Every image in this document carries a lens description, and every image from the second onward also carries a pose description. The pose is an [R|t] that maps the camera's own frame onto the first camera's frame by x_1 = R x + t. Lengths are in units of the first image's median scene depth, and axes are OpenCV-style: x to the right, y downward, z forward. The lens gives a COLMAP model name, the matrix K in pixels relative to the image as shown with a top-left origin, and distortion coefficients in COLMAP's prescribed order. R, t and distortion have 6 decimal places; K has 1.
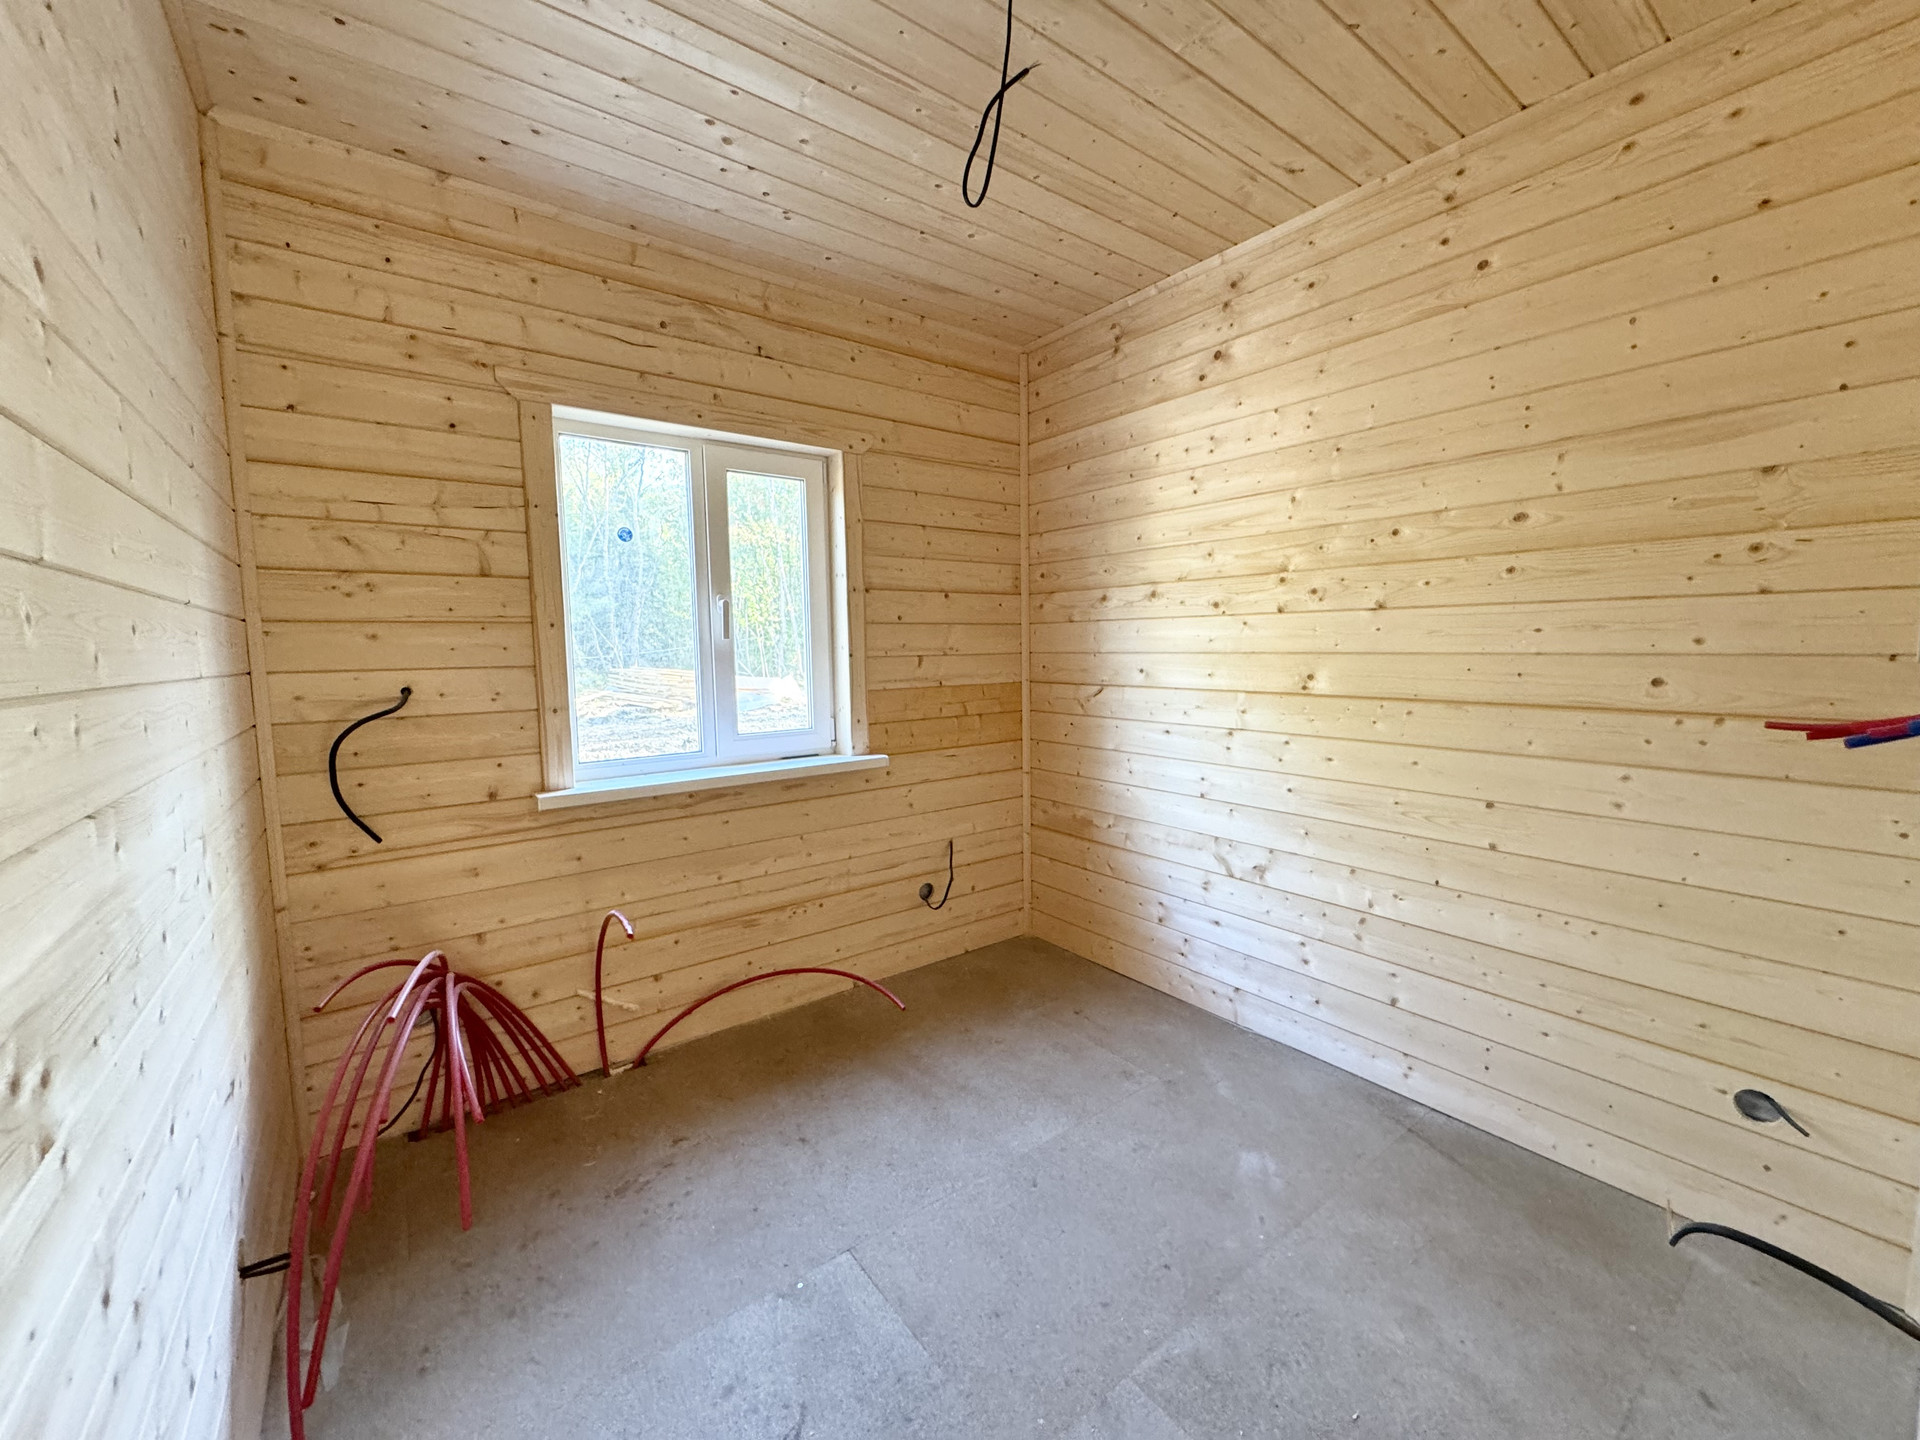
lens RADIAL K [[767.8, 0, 960.0], [0, 767.8, 709.8], [0, 0, 1]] dist [-0.000839, -0.000711]
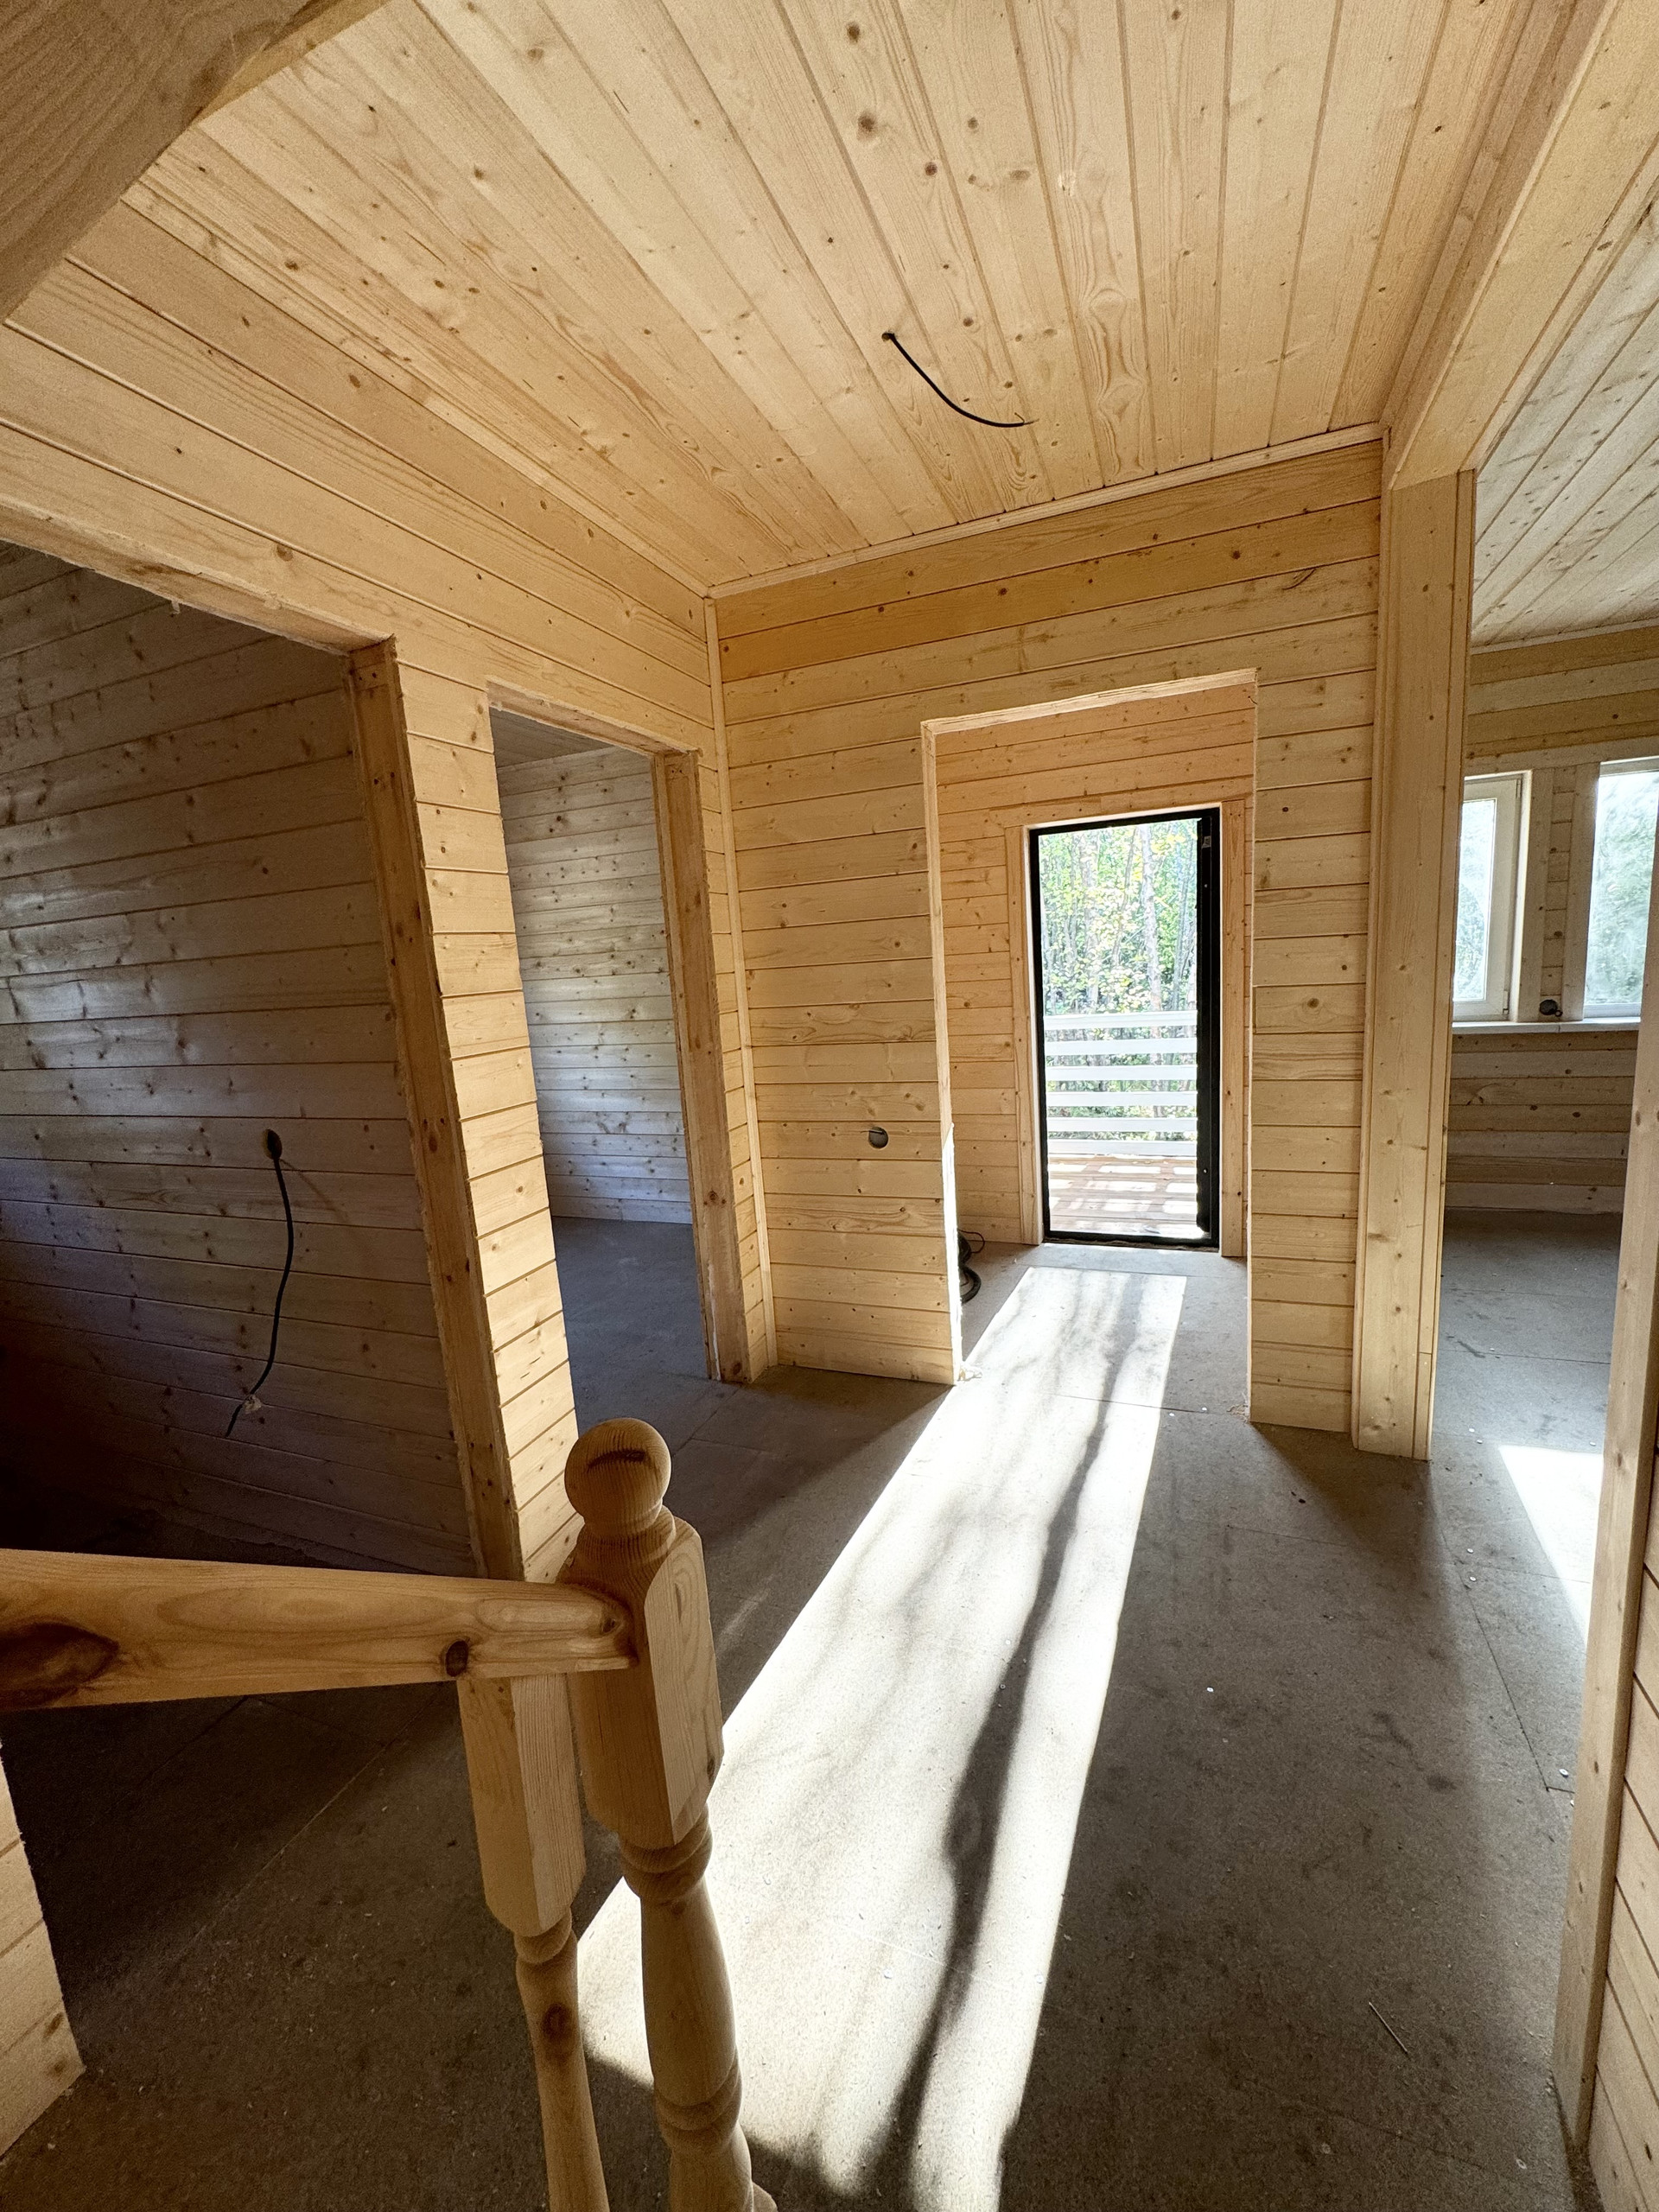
lens RADIAL K [[884.6, 0, 832.7], [0, 884.6, 1104.5], [0, 0, 1]] dist [-0.000839, -0.000711]
pose [[0.857773, -0.132269, 0.496720, -0.182492], [0.101039, 0.990860, 0.089370, 0.033470], [-0.504001, -0.026471, 0.863297, -0.942521]]
